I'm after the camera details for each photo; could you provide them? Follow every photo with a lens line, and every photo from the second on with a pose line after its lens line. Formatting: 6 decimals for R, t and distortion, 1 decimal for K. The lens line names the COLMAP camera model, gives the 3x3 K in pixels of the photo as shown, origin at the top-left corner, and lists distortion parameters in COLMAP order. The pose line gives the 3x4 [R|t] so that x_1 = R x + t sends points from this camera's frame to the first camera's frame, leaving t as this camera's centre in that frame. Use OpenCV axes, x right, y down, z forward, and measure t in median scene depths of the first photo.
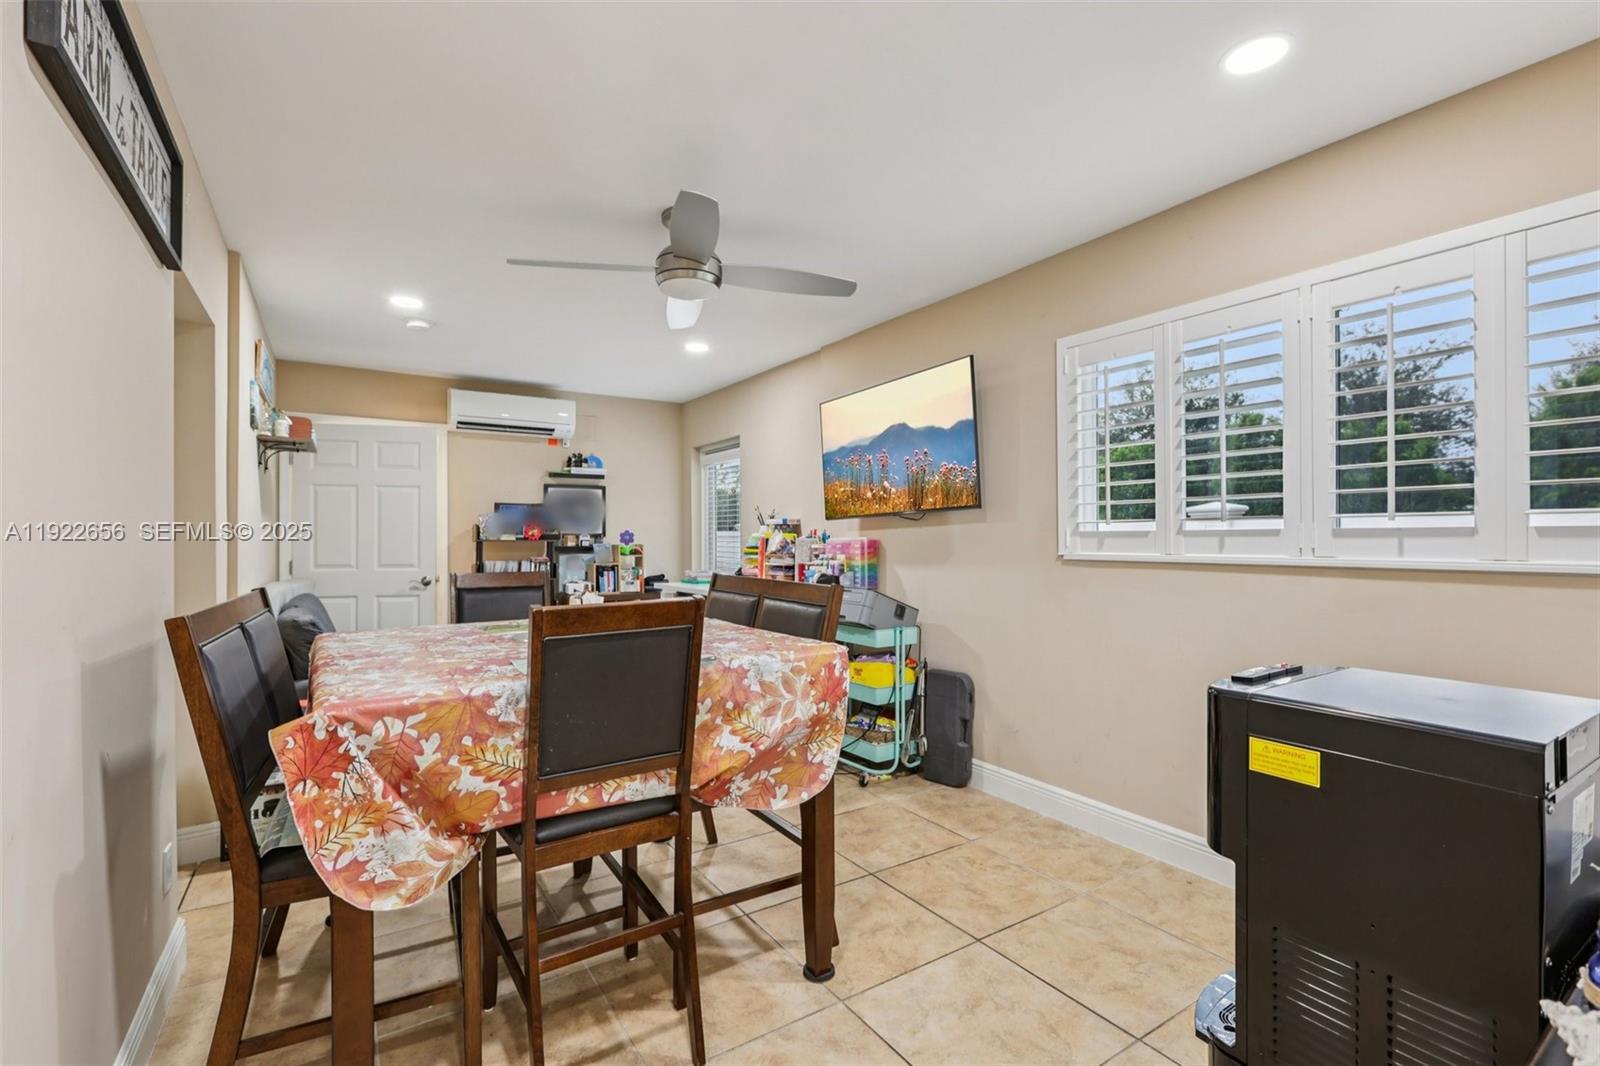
lens RADIAL K [[716.8, 0, 792.6], [0, 716.8, 535.3], [0, 0, 1]] dist [-0.002320, 0.001926]
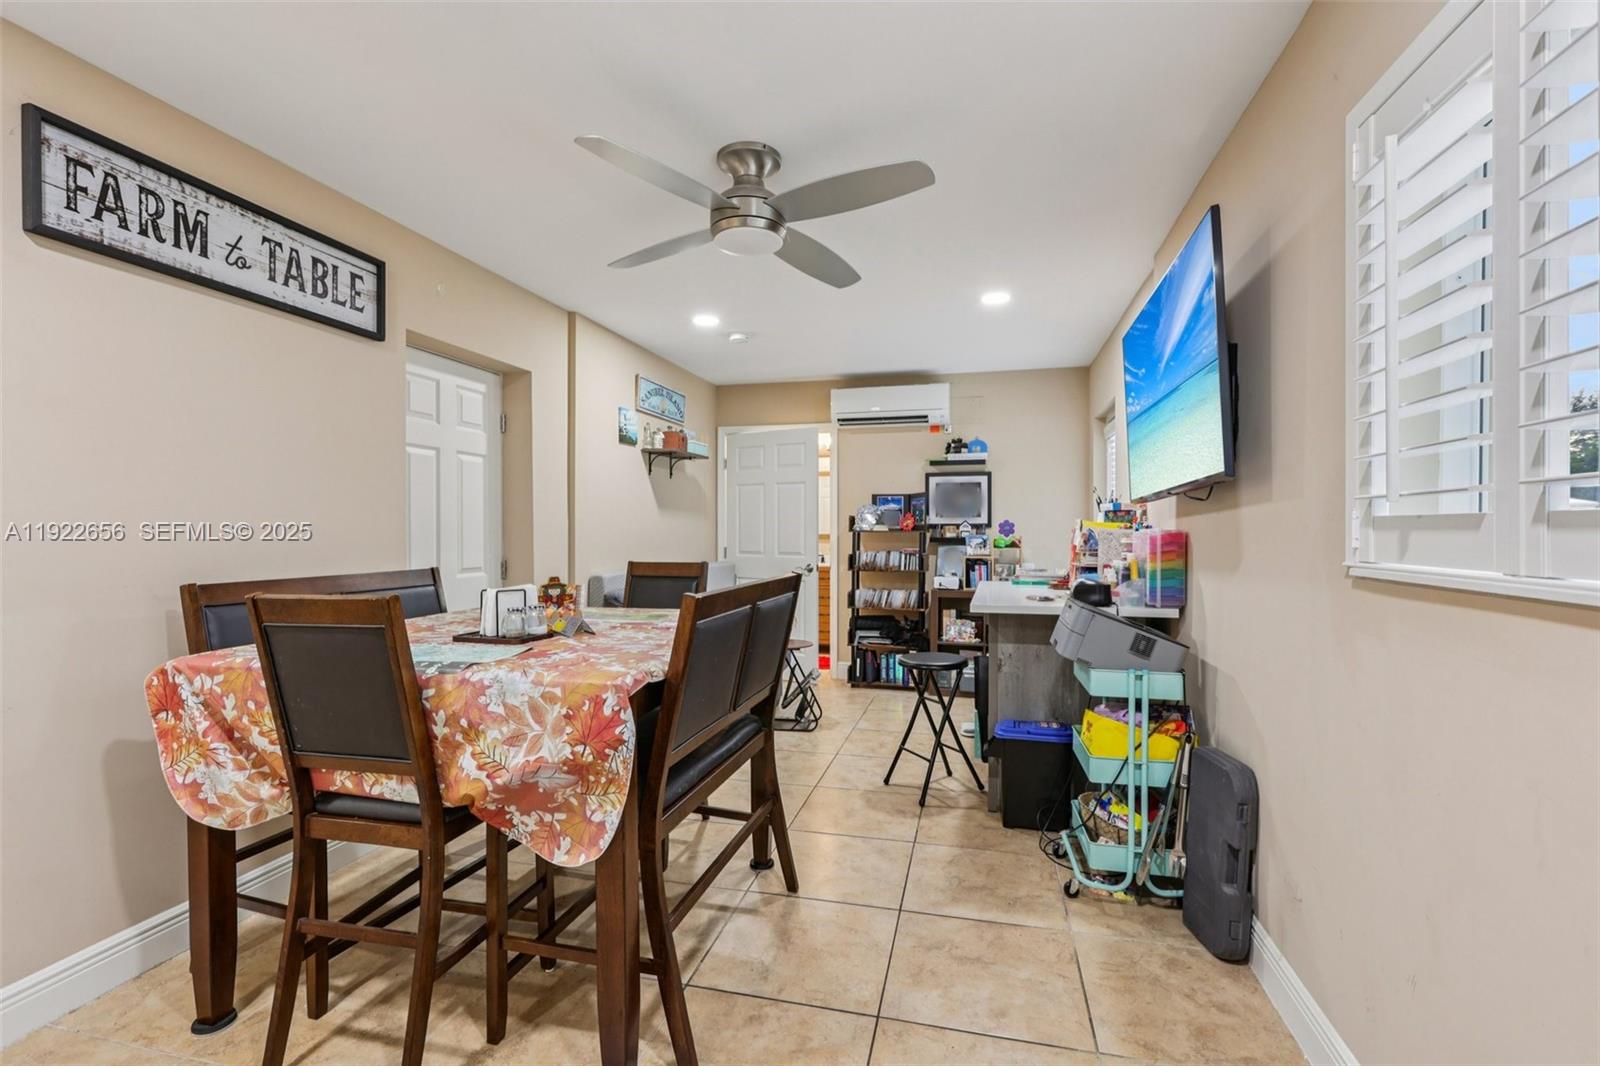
lens RADIAL K [[716.8, 0, 803.1], [0, 716.8, 532.9], [0, 0, 1]] dist [-0.002320, 0.001926]
pose [[0.683490, 0.004343, -0.729947, 0.422580], [0.003466, 0.999952, 0.009195, -0.000166], [0.729952, -0.008815, 0.683442, 0.360958]]
